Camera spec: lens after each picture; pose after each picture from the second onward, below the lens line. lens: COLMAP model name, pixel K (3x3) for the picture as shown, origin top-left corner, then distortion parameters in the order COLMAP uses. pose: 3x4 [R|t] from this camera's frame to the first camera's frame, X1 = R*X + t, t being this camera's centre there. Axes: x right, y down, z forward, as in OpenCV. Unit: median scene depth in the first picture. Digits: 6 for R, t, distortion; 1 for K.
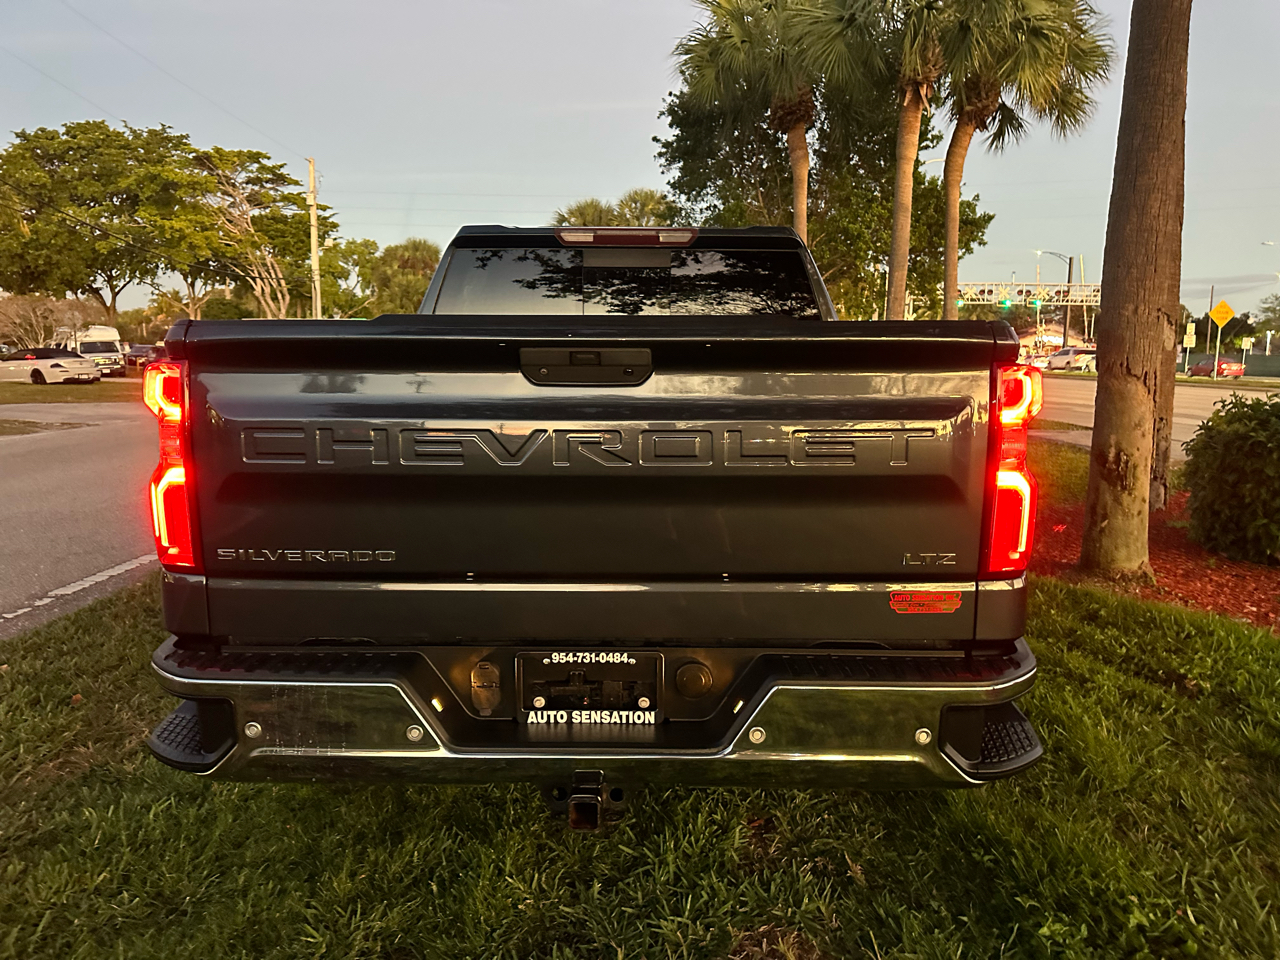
lens RADIAL K [[926.3, 0, 644.6], [0, 926.3, 482.6], [0, 0, 1]] dist [0.027557, -0.031566]
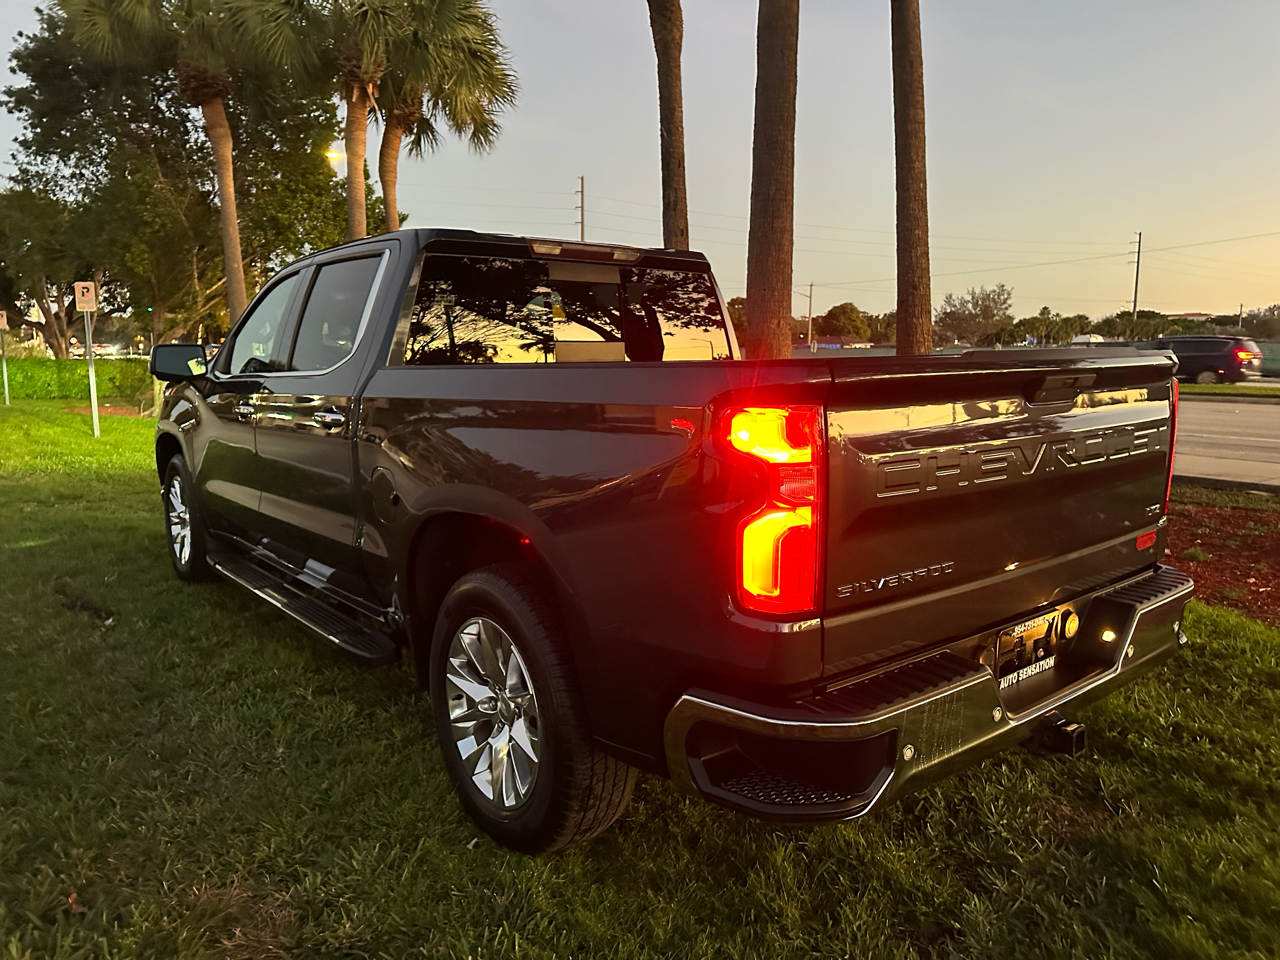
lens RADIAL K [[925.2, 0, 629.4], [0, 925.2, 487.0], [0, 0, 1]] dist [0.032330, -0.036816]
pose [[0.773273, -0.100855, 0.626001, -1.253968], [0.091962, 0.994669, 0.046655, -0.103116], [-0.627369, 0.021491, 0.778425, 0.369552]]
